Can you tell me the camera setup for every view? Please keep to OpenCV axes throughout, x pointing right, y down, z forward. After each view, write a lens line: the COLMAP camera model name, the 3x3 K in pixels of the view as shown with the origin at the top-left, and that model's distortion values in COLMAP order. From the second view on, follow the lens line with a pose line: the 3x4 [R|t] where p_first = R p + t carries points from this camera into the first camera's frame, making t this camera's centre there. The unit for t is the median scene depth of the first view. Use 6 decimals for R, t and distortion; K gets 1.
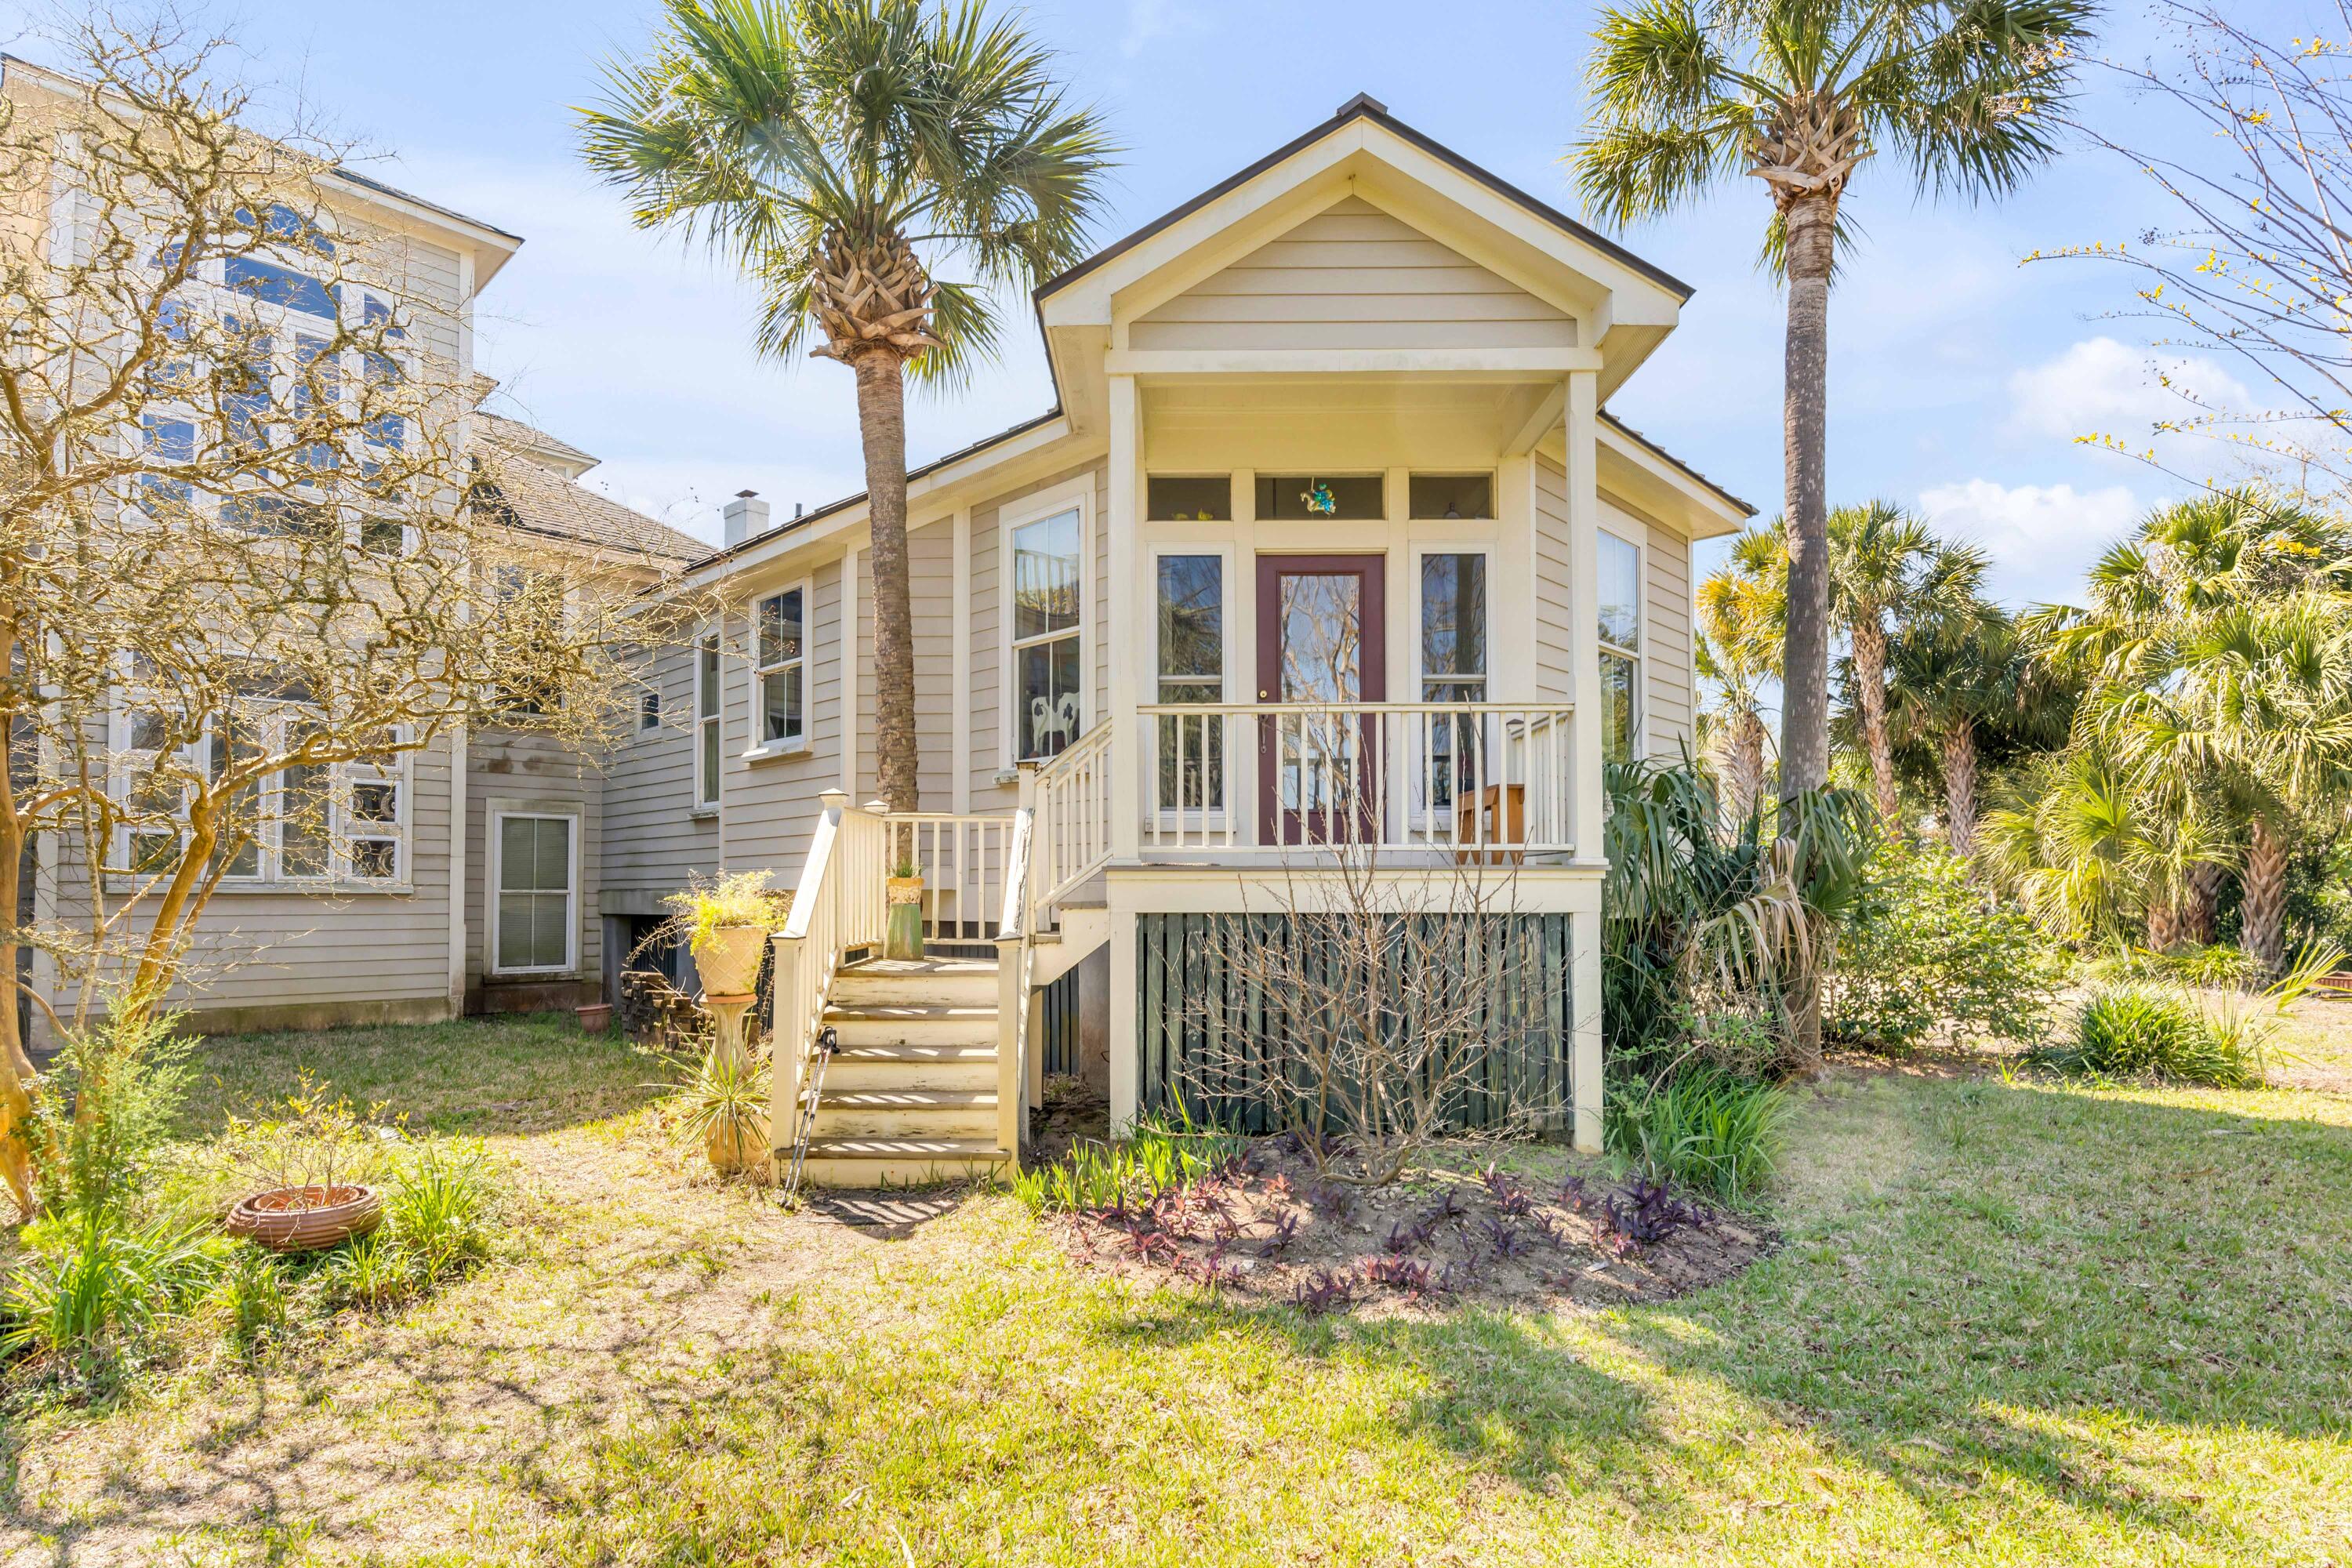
lens RADIAL K [[1158.5, 0, 1172.8], [0, 1158.5, 859.3], [0, 0, 1]] dist [0.000250, -0.000119]
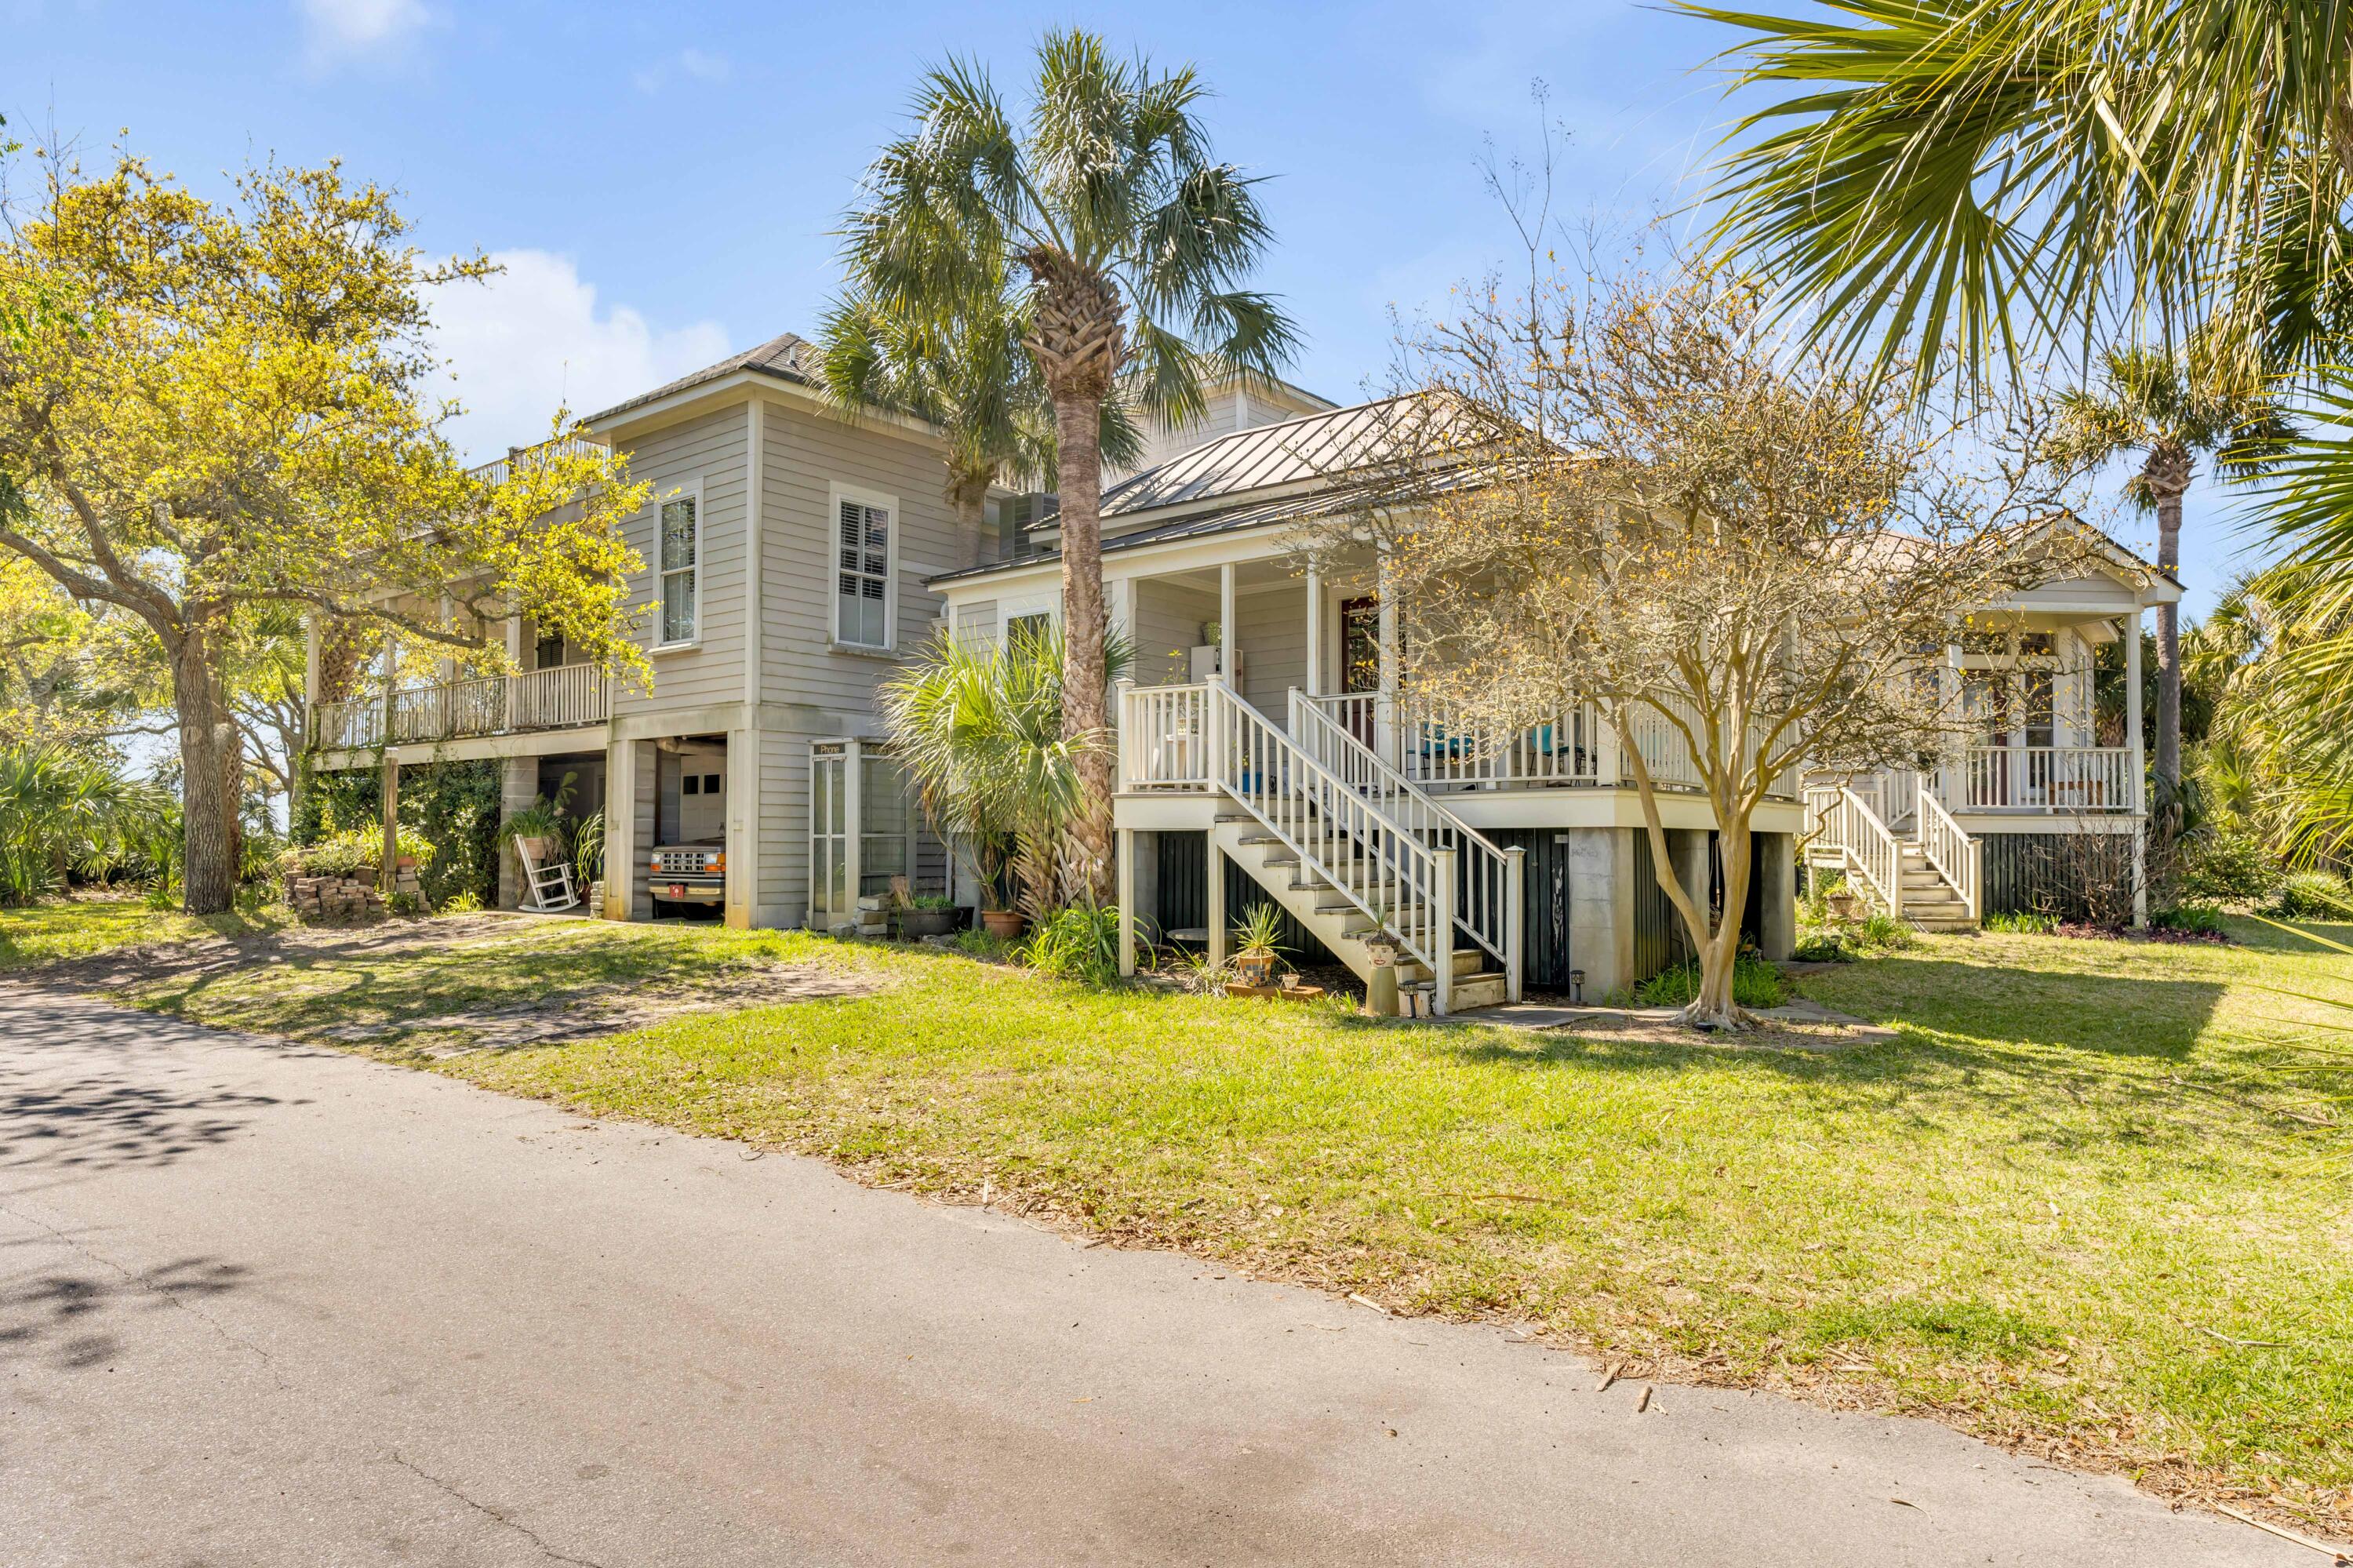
lens RADIAL K [[1392.4, 0, 1183.2], [0, 1392.4, 792.6], [0, 0, 1]] dist [-0.002987, -0.001763]
pose [[0.993942, 0.002232, 0.109884, -0.830210], [-0.000521, 0.999878, -0.015596, 0.002721], [-0.109905, 0.015444, 0.993822, -0.711145]]
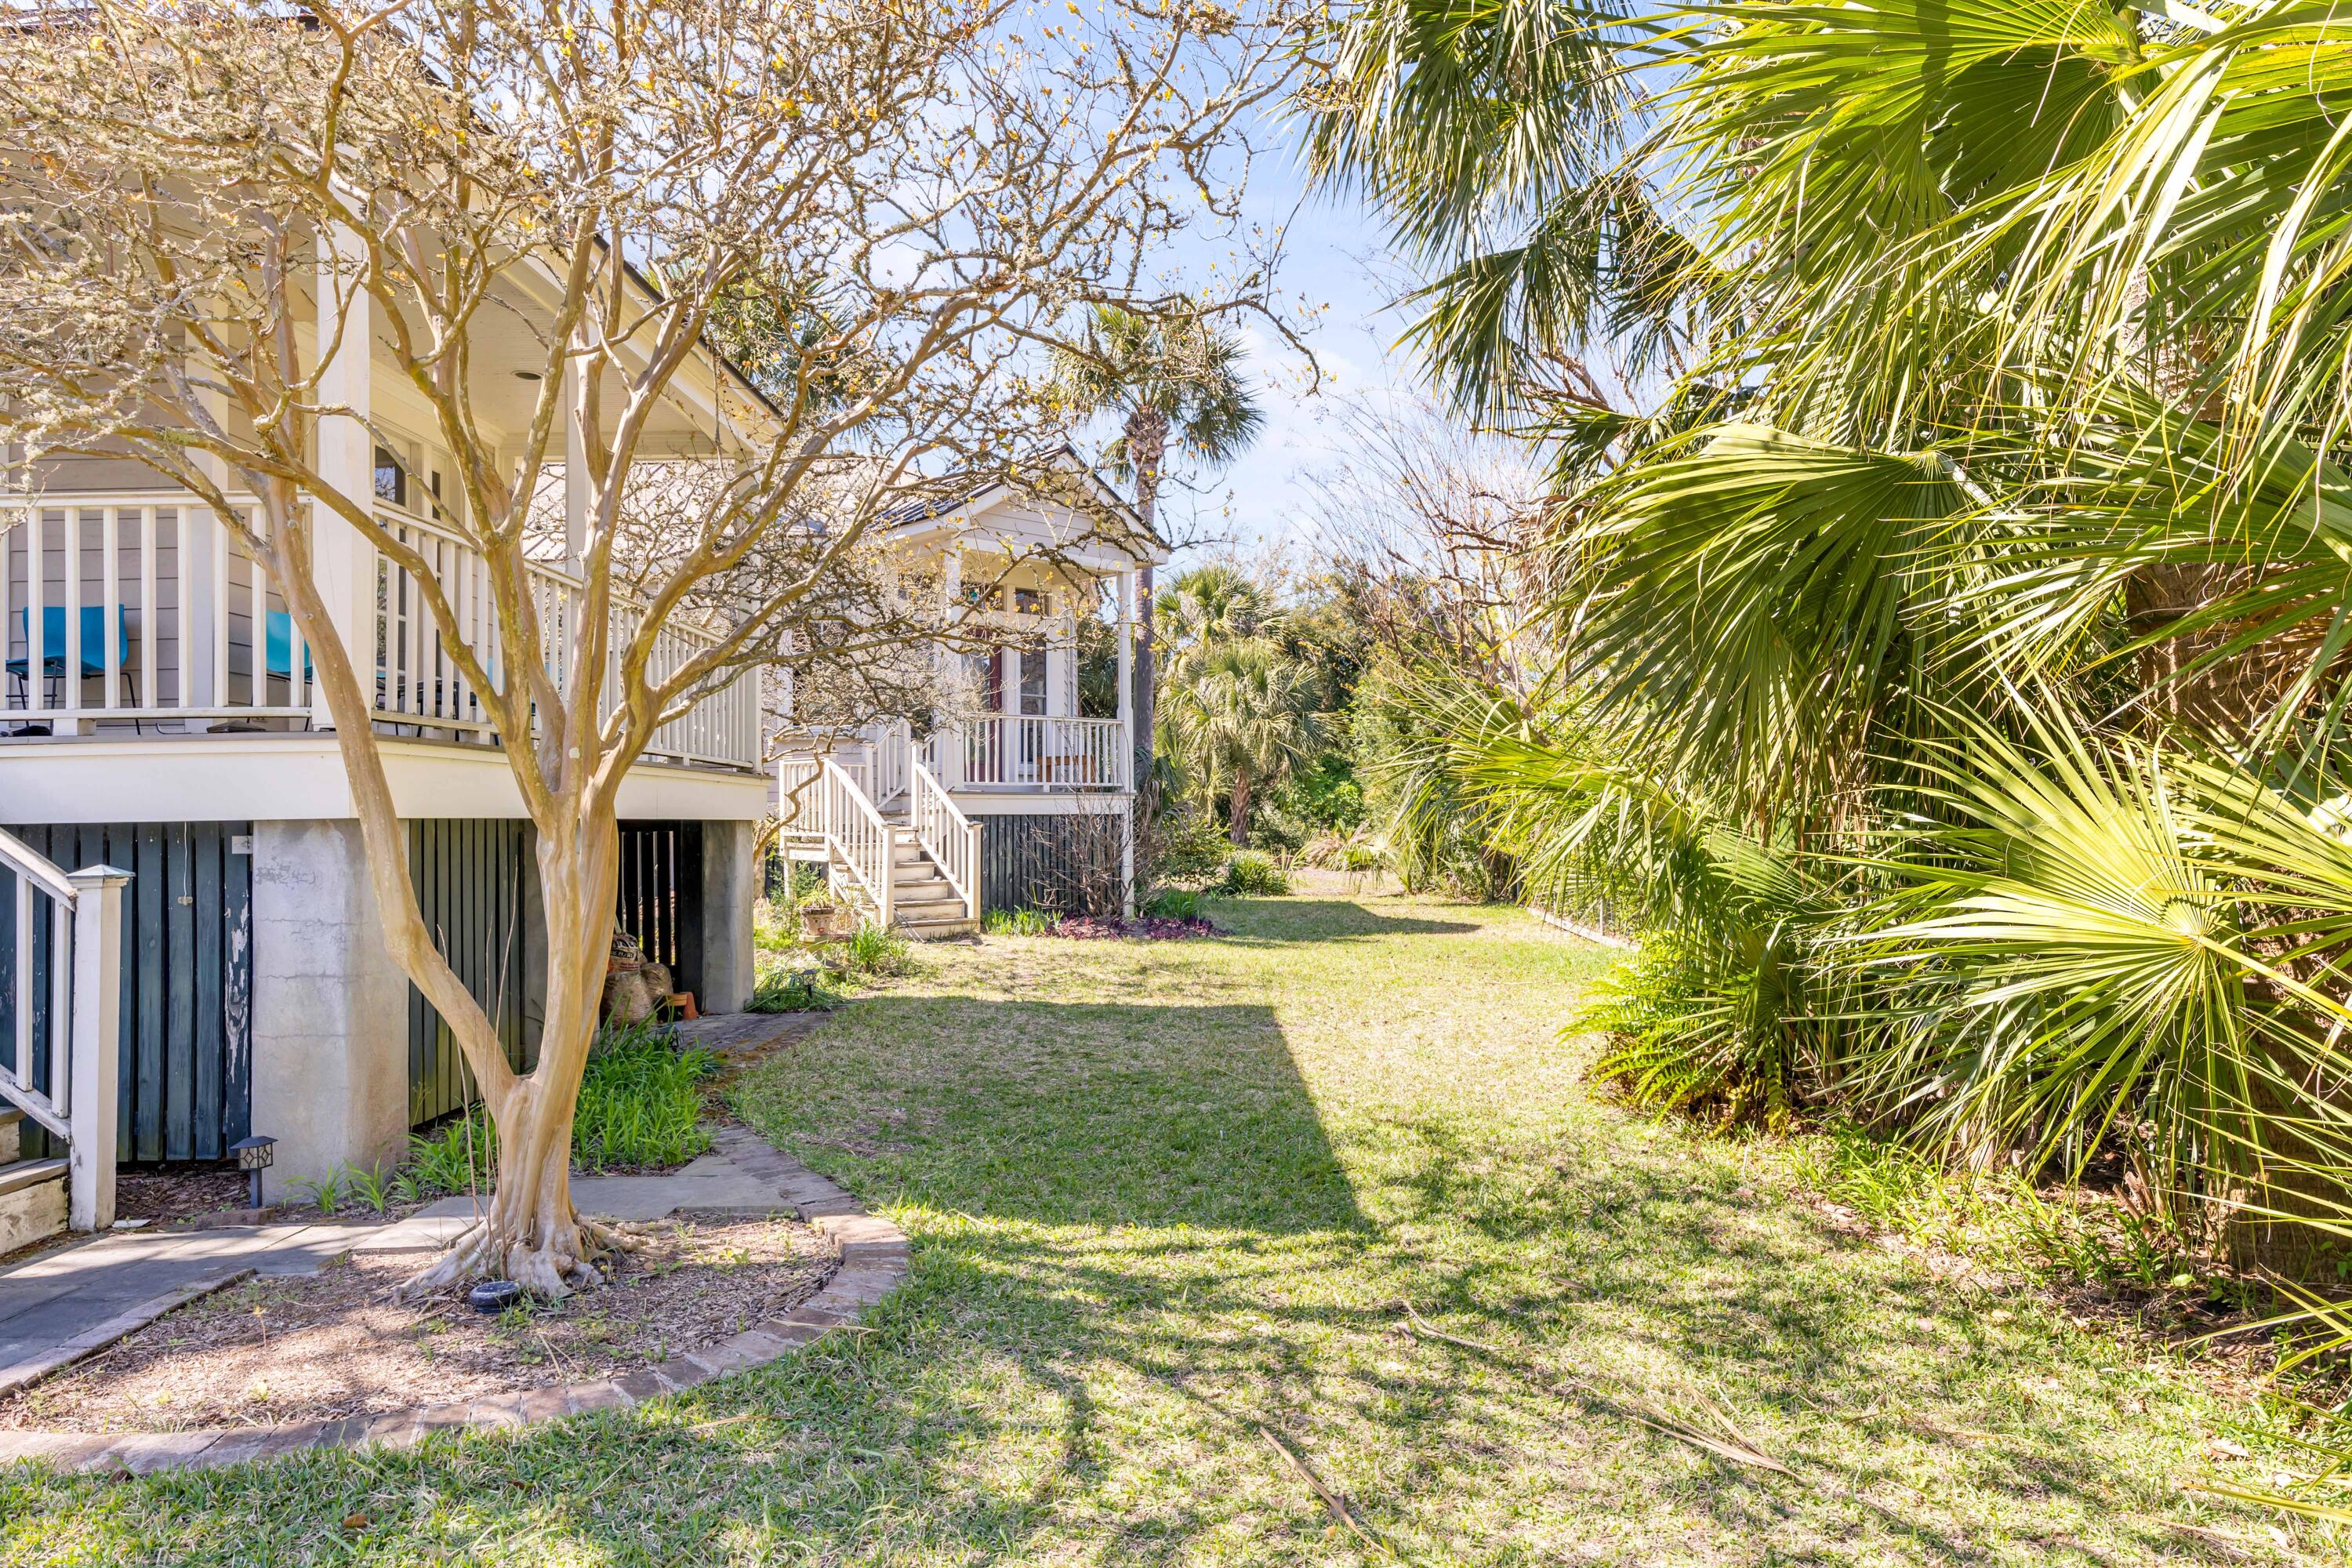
lens RADIAL K [[1391.7, 0, 1182.7], [0, 1391.7, 792.6], [0, 0, 1]] dist [-0.002987, -0.001763]
pose [[0.697895, 0.001159, 0.716199, -0.633063], [-0.001236, 0.999999, -0.000415, 0.002685], [-0.716199, -0.000596, 0.697896, -0.402753]]
